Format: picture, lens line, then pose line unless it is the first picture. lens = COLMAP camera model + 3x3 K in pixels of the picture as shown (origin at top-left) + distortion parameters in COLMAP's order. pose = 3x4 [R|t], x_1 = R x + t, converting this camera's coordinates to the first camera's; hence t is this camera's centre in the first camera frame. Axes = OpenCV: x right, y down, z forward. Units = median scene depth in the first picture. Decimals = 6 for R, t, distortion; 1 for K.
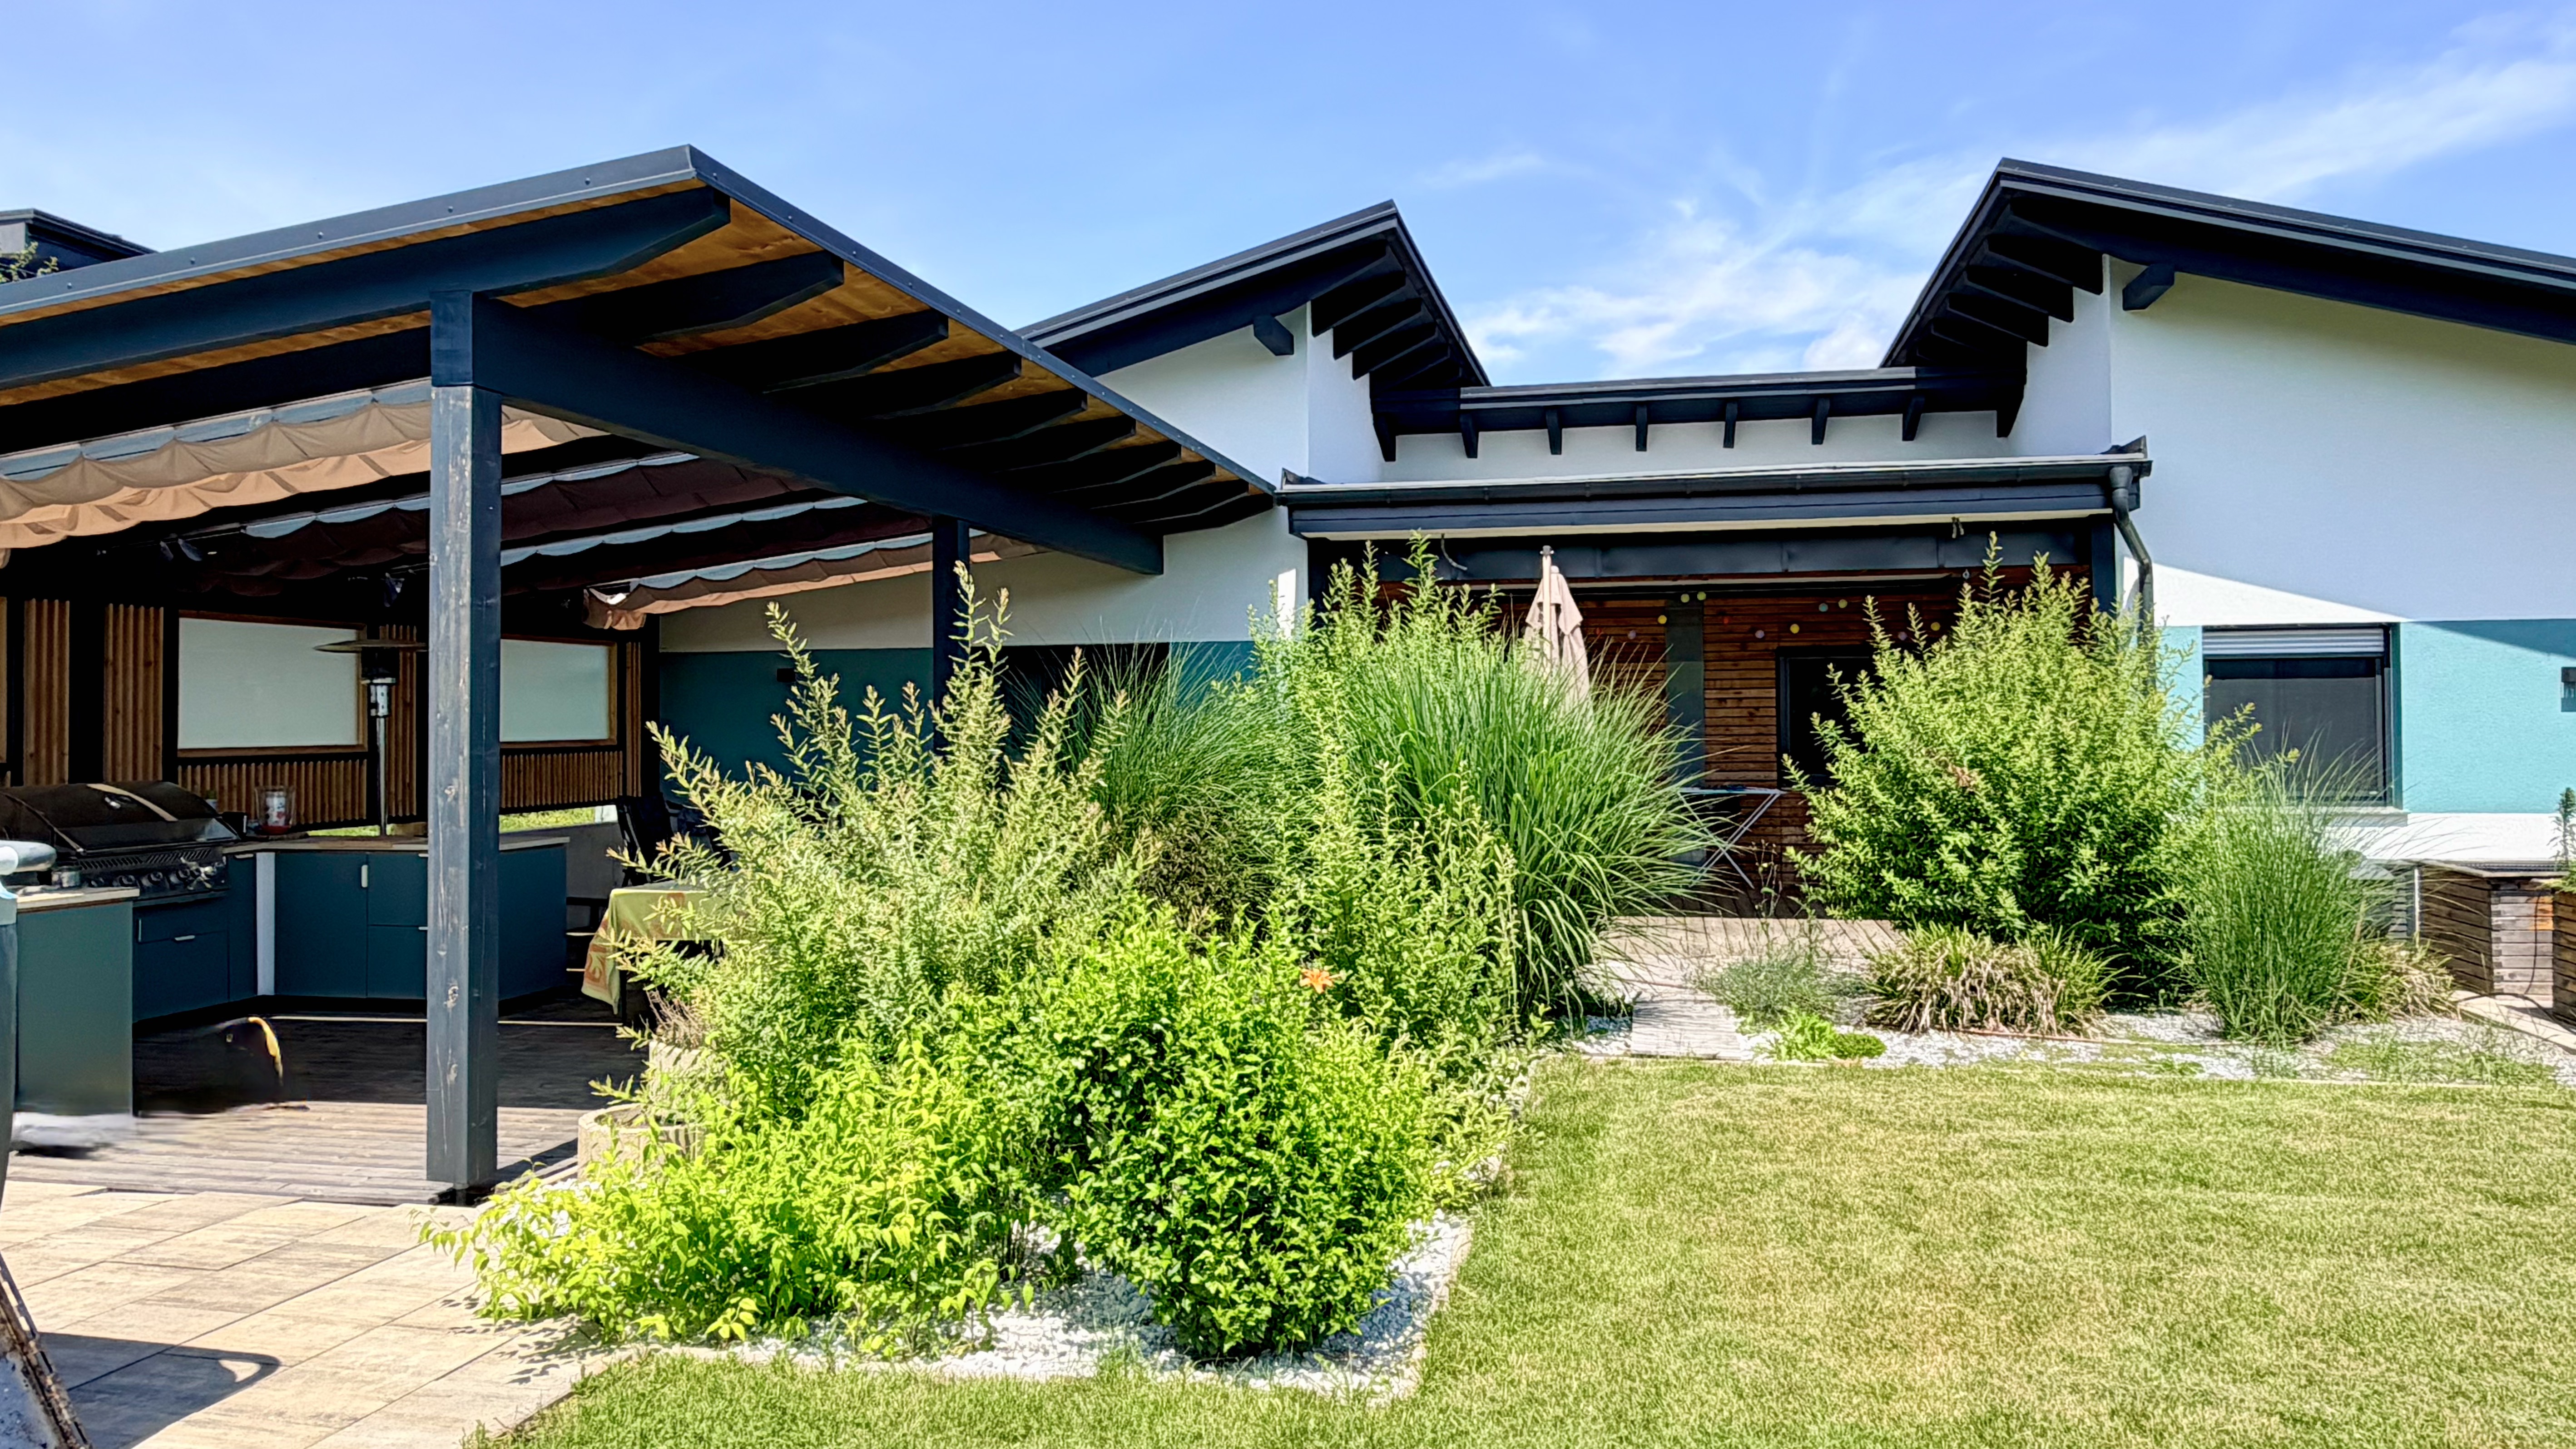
lens RADIAL K [[1702.5, 0, 1288.0], [0, 1702.5, 724.5], [0, 0, 1]] dist [-0.000215, -0.003234]
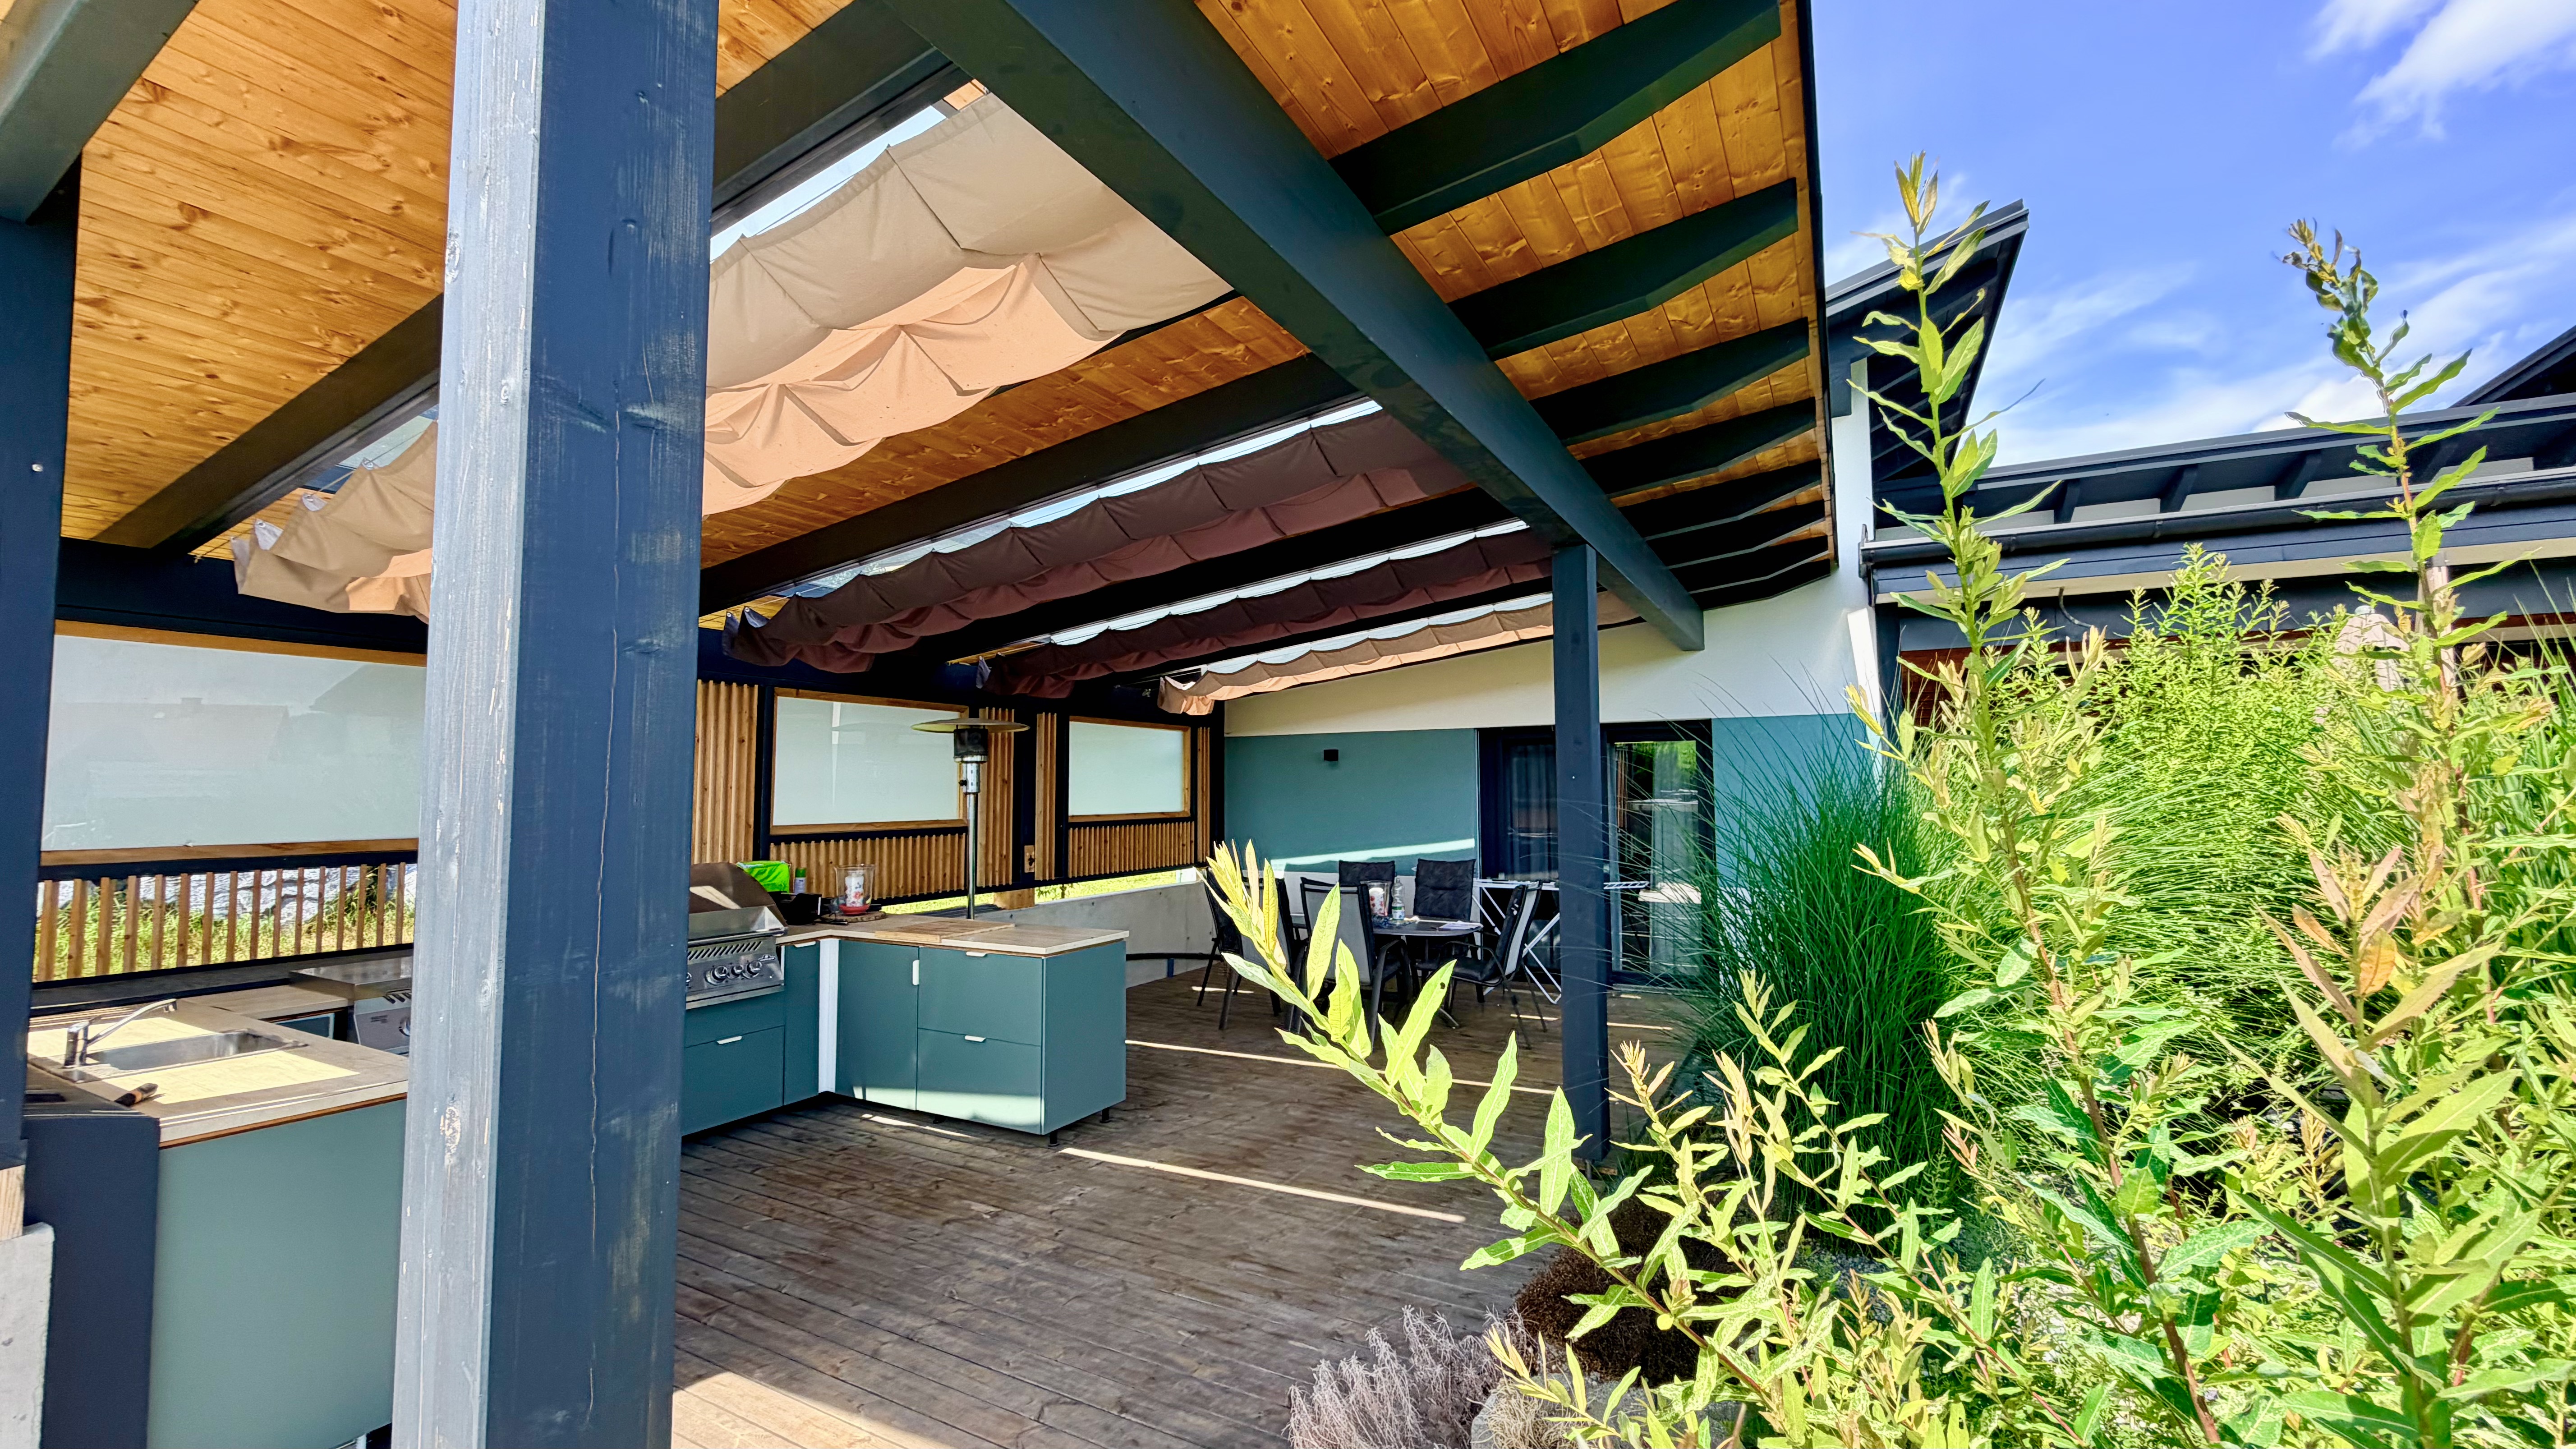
lens RADIAL K [[1023.4, 0, 1283.5], [0, 1023.4, 730.9], [0, 0, 1]] dist [0.000606, 0.000023]
pose [[0.956716, -0.014914, -0.290641, -0.160885], [-0.003127, 0.998102, -0.061509, -0.004464], [0.291007, 0.059755, 0.954853, 0.433517]]
